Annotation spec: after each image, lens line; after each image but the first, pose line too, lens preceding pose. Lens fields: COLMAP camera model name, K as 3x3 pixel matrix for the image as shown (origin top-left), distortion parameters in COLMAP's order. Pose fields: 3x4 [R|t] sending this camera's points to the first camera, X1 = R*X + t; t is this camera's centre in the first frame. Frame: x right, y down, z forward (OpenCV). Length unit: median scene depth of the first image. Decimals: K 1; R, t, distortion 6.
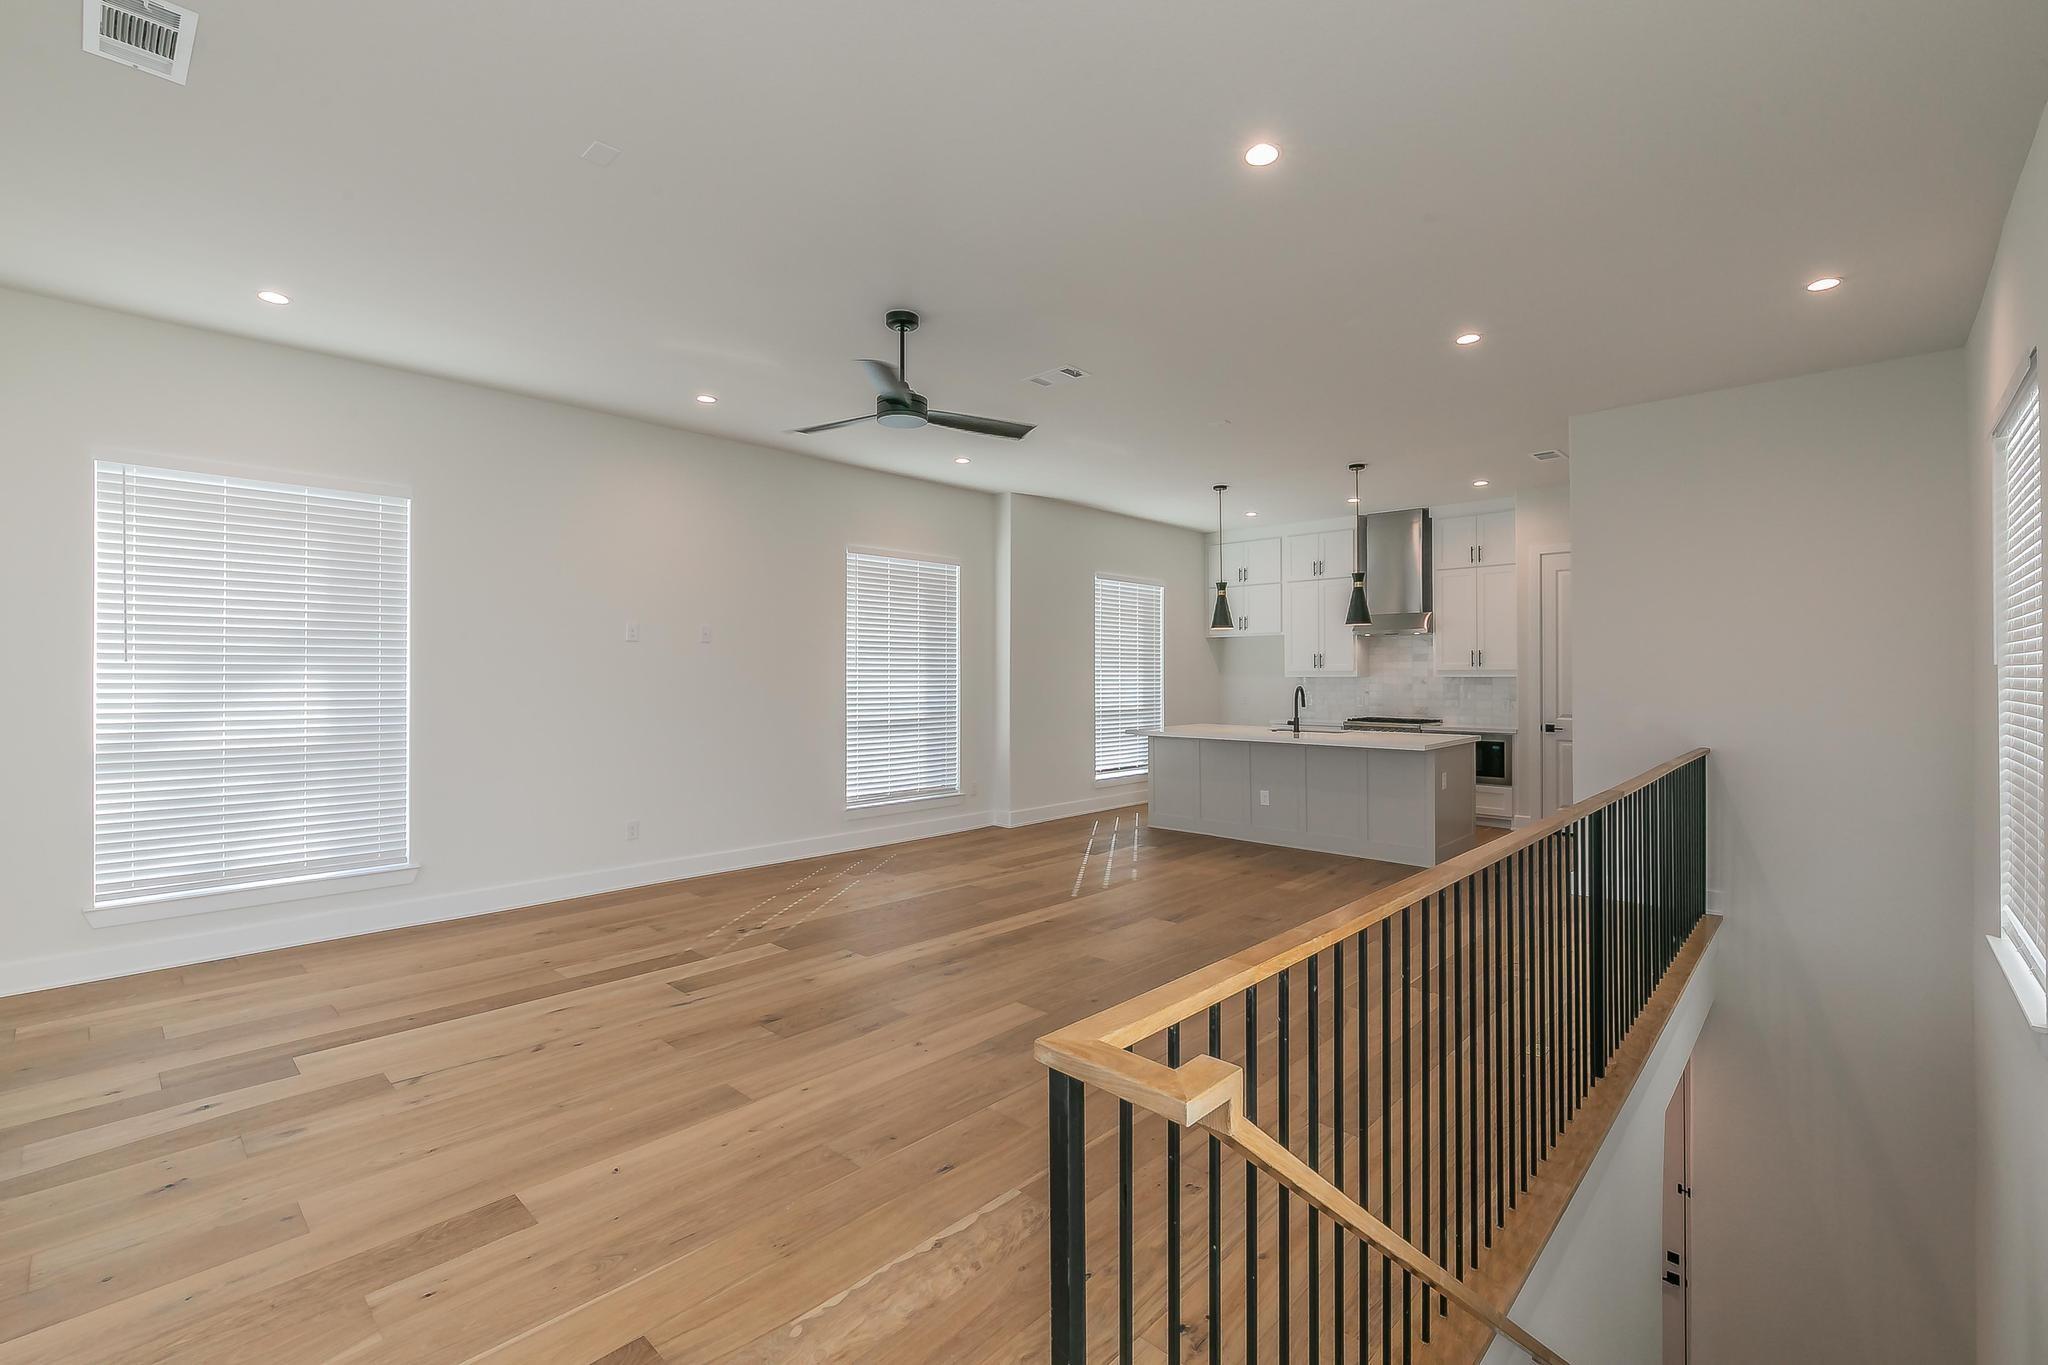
lens RADIAL K [[885.7, 0, 1065.7], [0, 885.7, 673.7], [0, 0, 1]] dist [-0.000080, -0.000072]
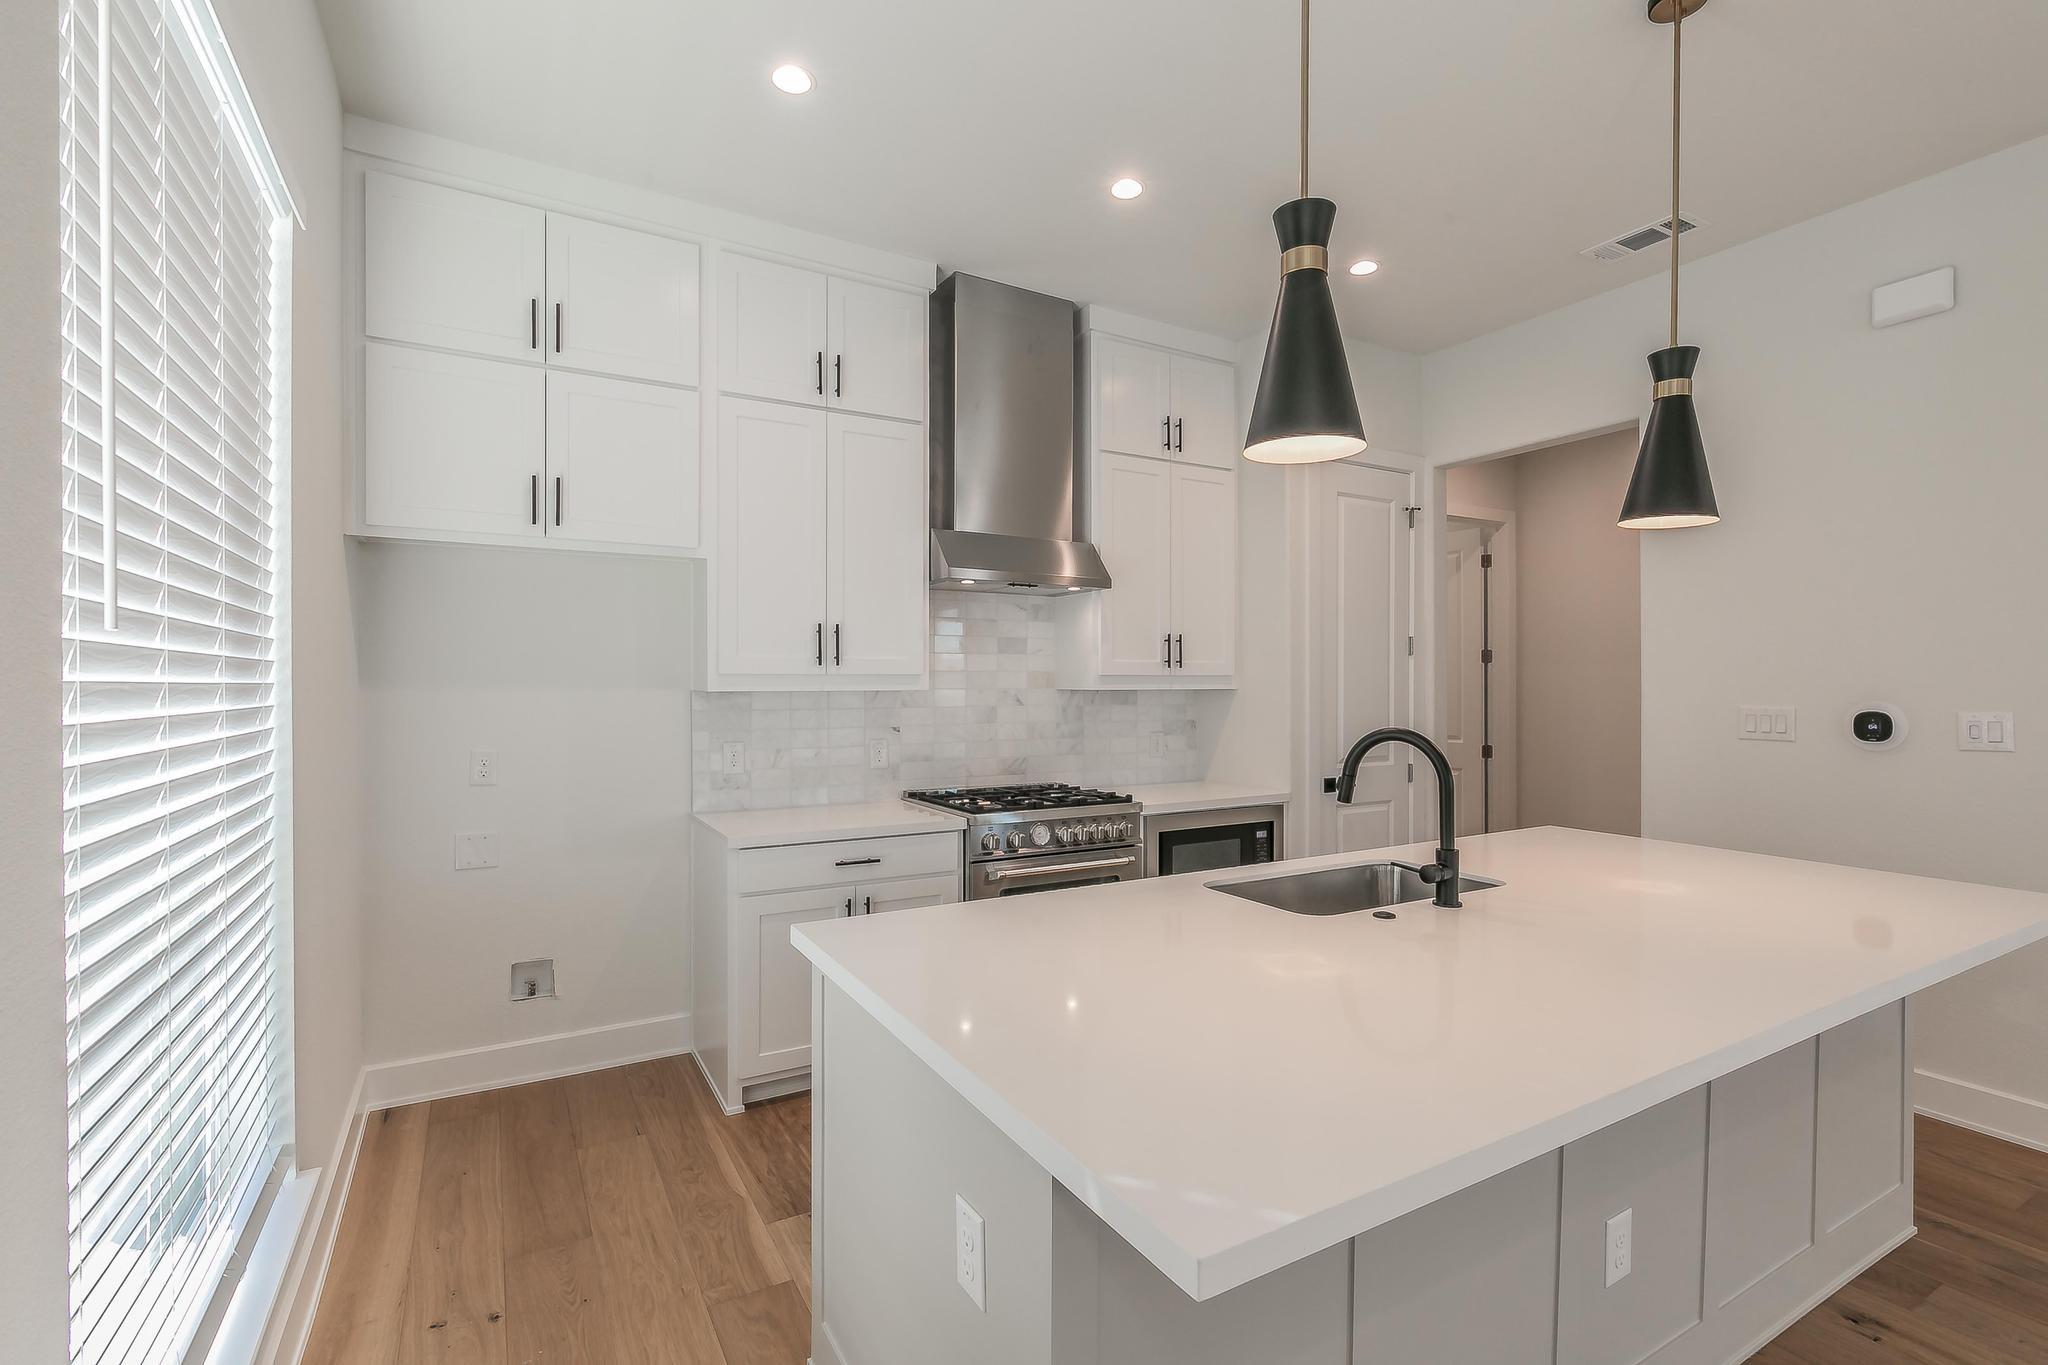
lens RADIAL K [[912.3, 0, 1029.8], [0, 912.3, 679.3], [0, 0, 1]] dist [-0.000510, -0.000071]
pose [[0.314272, 0.008406, 0.949296, -0.029369], [-0.000559, 0.999962, -0.008670, 0.002568], [-0.949333, 0.002194, 0.314265, 0.902601]]
